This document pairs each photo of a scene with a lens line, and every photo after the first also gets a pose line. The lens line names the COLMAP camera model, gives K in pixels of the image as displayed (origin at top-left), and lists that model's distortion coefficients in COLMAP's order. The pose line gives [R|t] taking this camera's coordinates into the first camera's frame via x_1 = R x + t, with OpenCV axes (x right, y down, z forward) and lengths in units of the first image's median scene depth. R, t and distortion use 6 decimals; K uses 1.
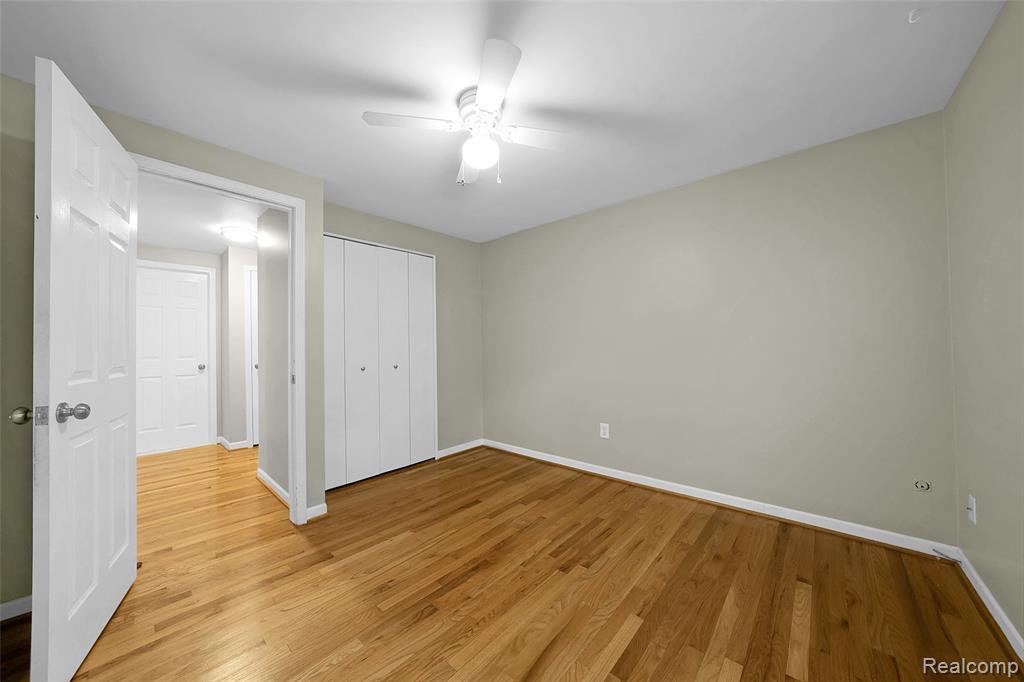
lens RADIAL K [[352.5, 0, 506.5], [0, 352.5, 341.9], [0, 0, 1]] dist [-0.000267, -0.000005]
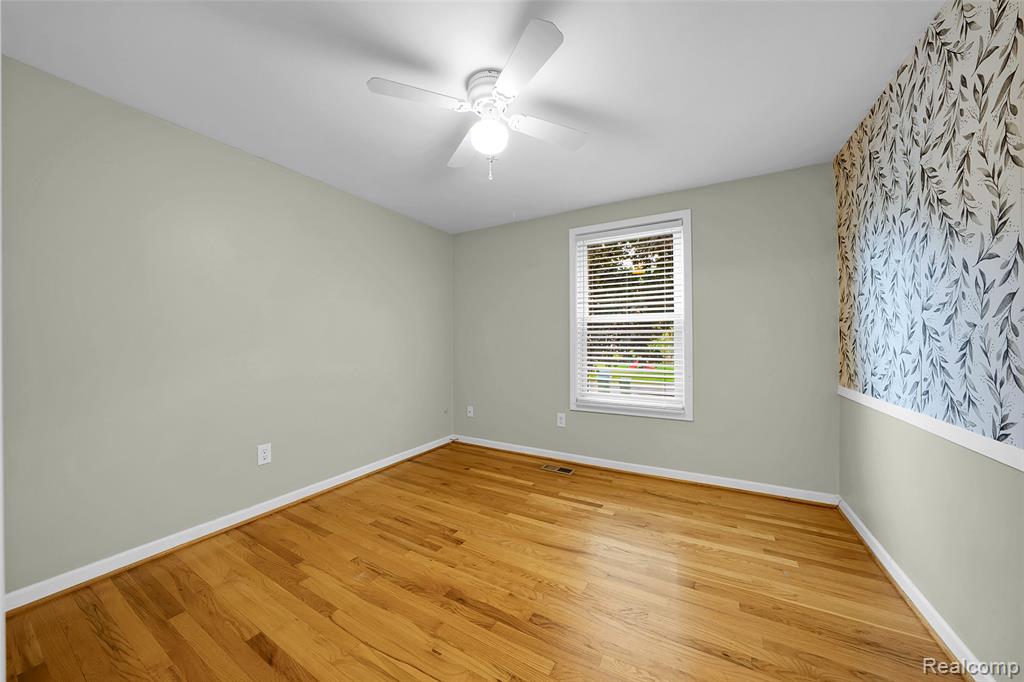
lens RADIAL K [[352.5, 0, 506.5], [0, 352.5, 341.9], [0, 0, 1]] dist [-0.000267, -0.000005]
pose [[-0.202392, 0.022572, 0.979044, -0.925862], [-0.009380, 0.999644, -0.024986, 0.042438], [-0.979260, -0.014240, -0.202108, 1.047385]]
